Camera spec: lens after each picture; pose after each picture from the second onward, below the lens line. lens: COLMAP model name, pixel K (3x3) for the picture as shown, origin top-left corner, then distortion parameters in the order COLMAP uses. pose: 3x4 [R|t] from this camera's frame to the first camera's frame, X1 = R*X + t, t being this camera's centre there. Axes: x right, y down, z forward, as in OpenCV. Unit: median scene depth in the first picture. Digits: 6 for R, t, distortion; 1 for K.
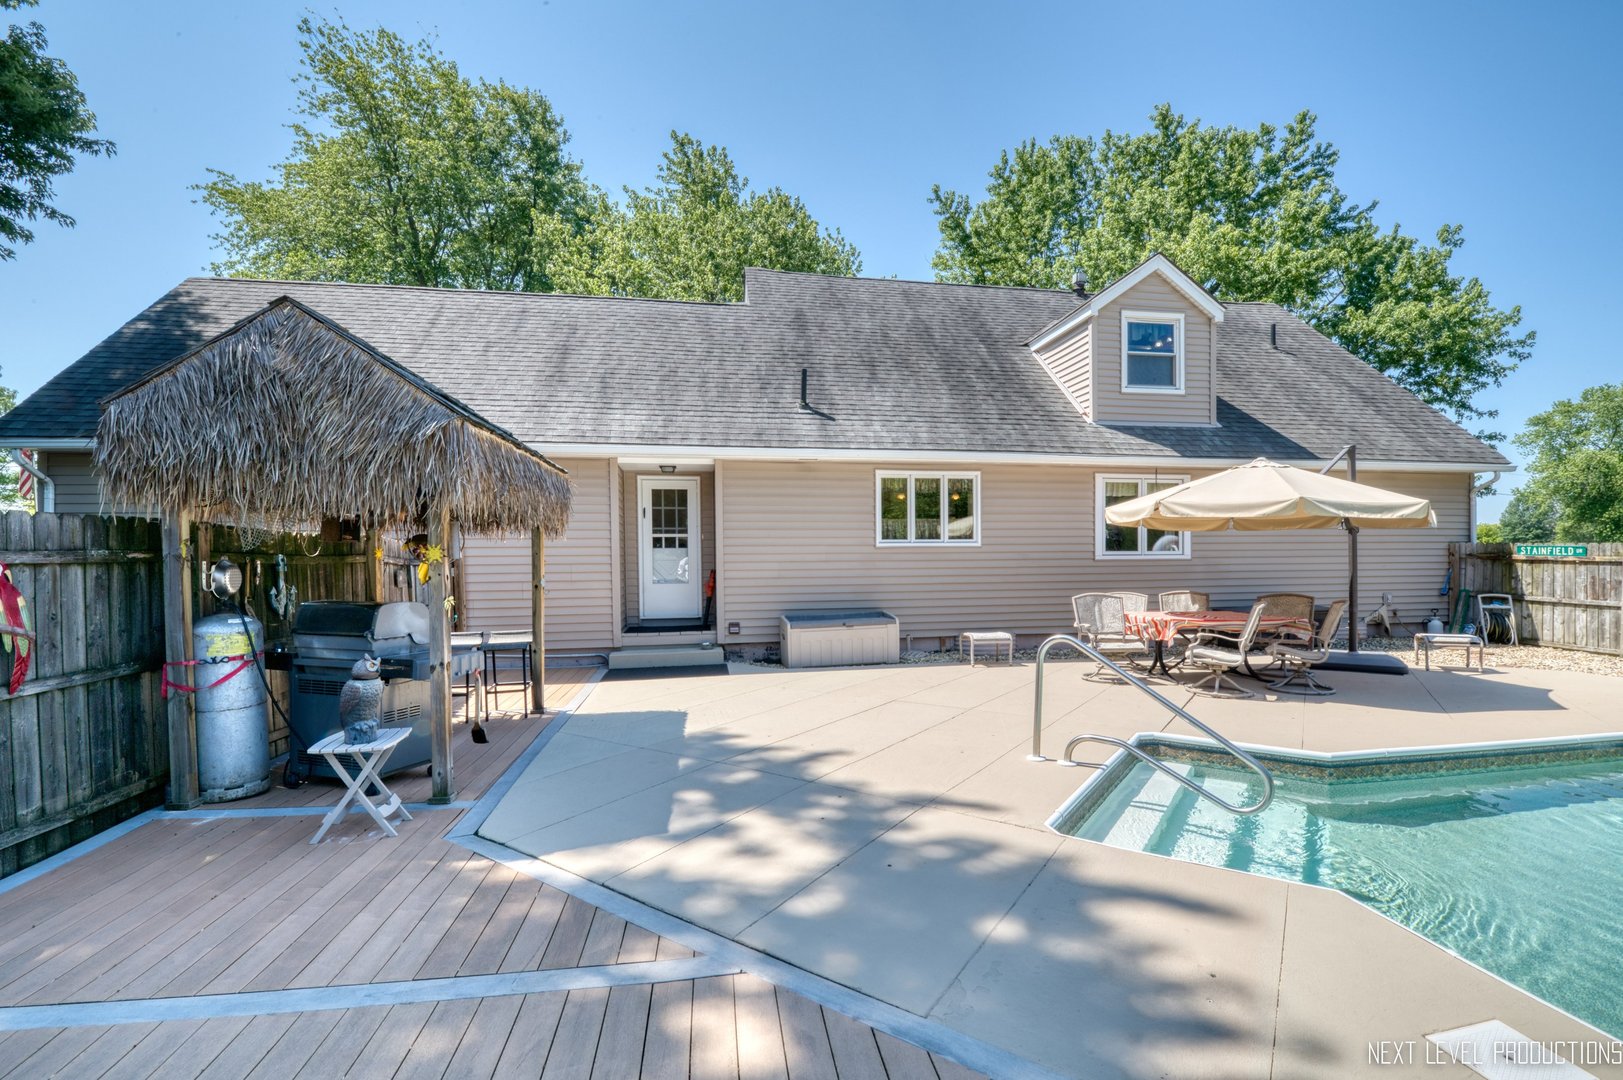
lens RADIAL K [[731.0, 0, 818.9], [0, 731.0, 560.3], [0, 0, 1]] dist [-0.002789, -0.000246]
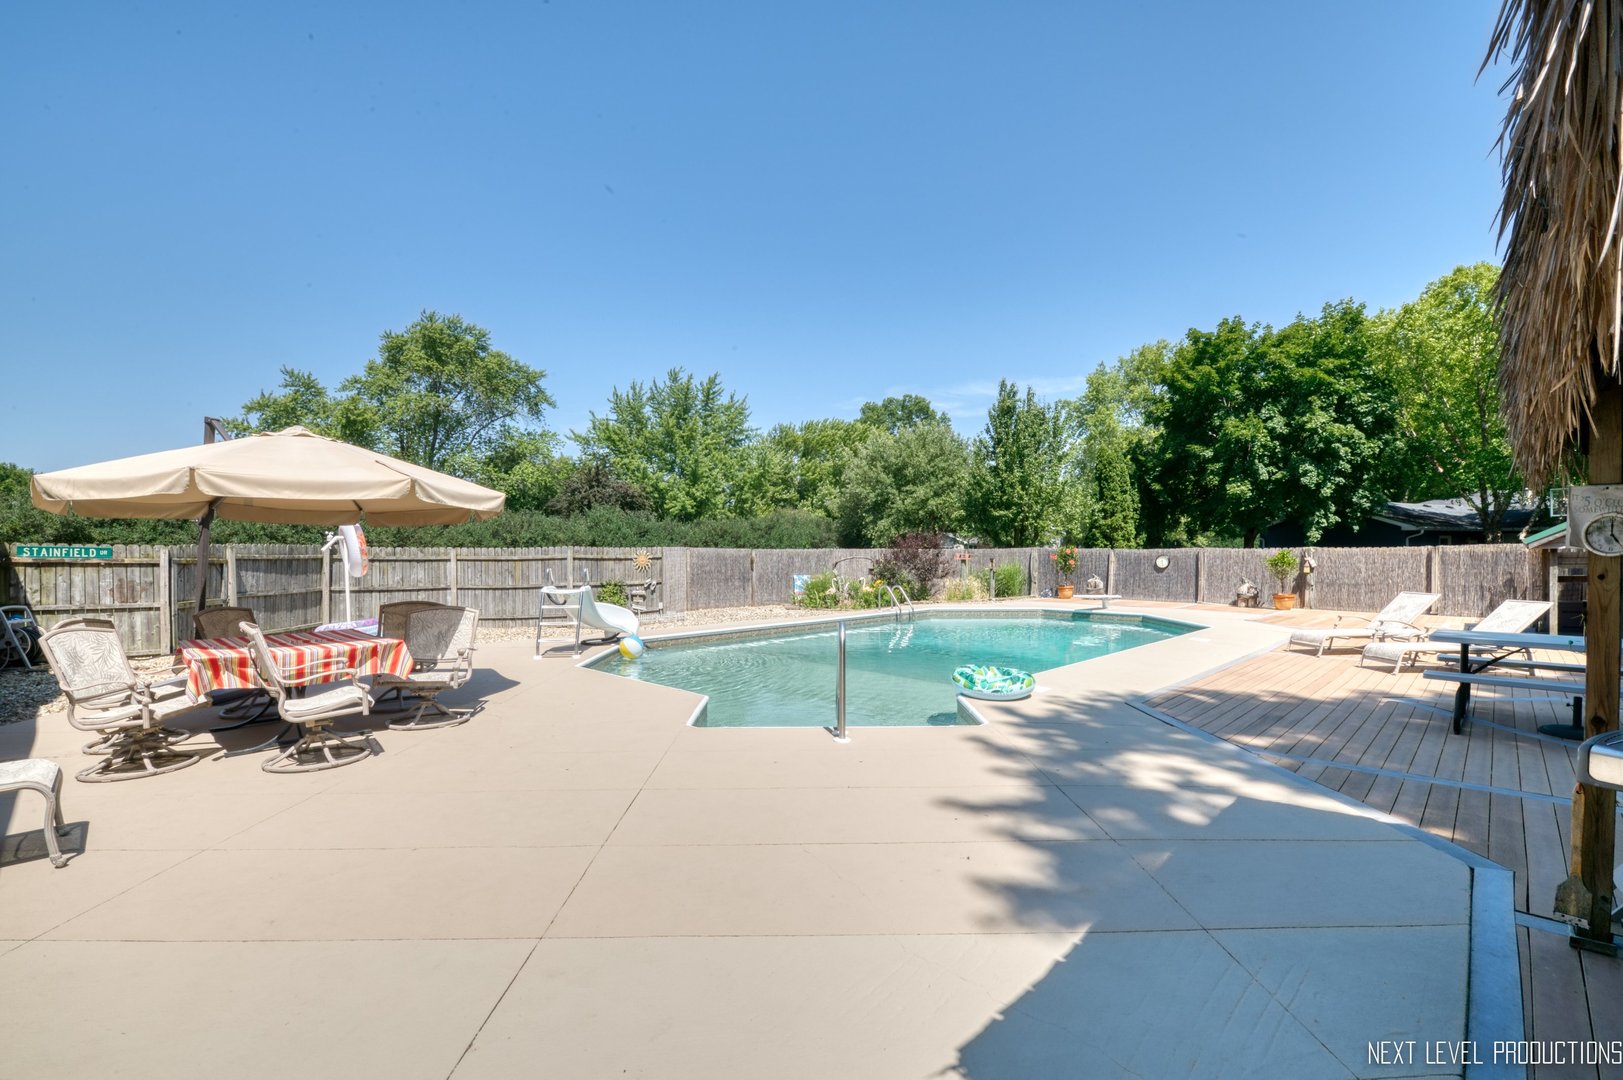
lens RADIAL K [[731.0, 0, 818.9], [0, 731.0, 560.3], [0, 0, 1]] dist [-0.002789, -0.000246]
pose [[-0.619773, -0.000773, 0.784781, -0.278347], [0.010679, 0.999899, 0.009419, -0.002018], [-0.784709, 0.014218, -0.619702, 0.888450]]
